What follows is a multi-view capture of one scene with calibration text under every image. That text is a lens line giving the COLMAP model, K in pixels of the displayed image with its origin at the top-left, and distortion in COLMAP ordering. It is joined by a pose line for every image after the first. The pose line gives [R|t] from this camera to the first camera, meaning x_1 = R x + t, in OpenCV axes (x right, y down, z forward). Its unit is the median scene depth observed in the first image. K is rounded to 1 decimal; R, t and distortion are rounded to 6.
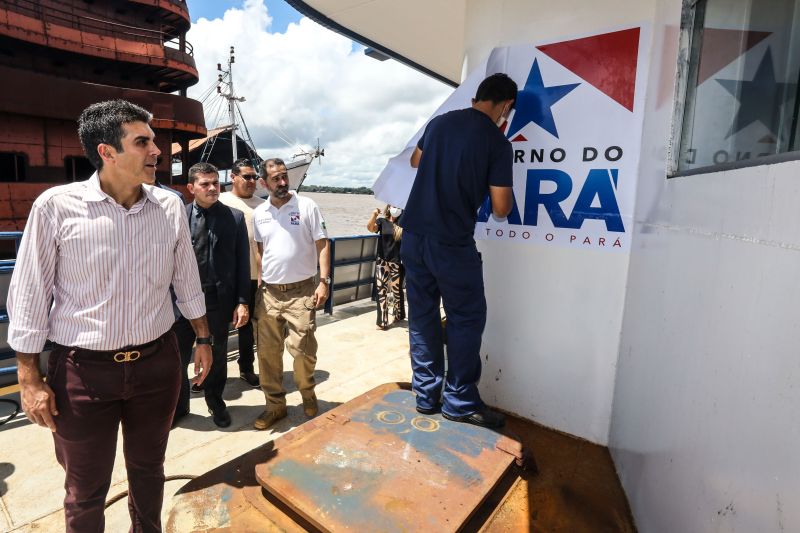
lens RADIAL K [[373.1, 0, 400.0], [0, 373.1, 266.5], [0, 0, 1]] dist [-0.025337, 0.000256]
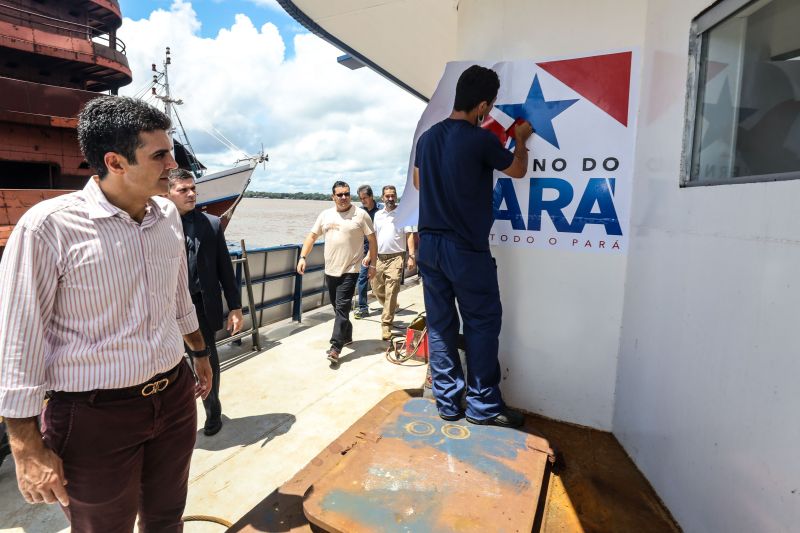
lens RADIAL K [[355.9, 0, 399.1], [0, 355.9, 261.3], [0, 0, 1]] dist [-0.029711, 0.003934]
pose [[0.984912, -0.032402, 0.169994, -0.210465], [0.035468, 0.999258, -0.015029, -0.021721], [-0.169381, 0.020832, 0.985330, 0.074831]]
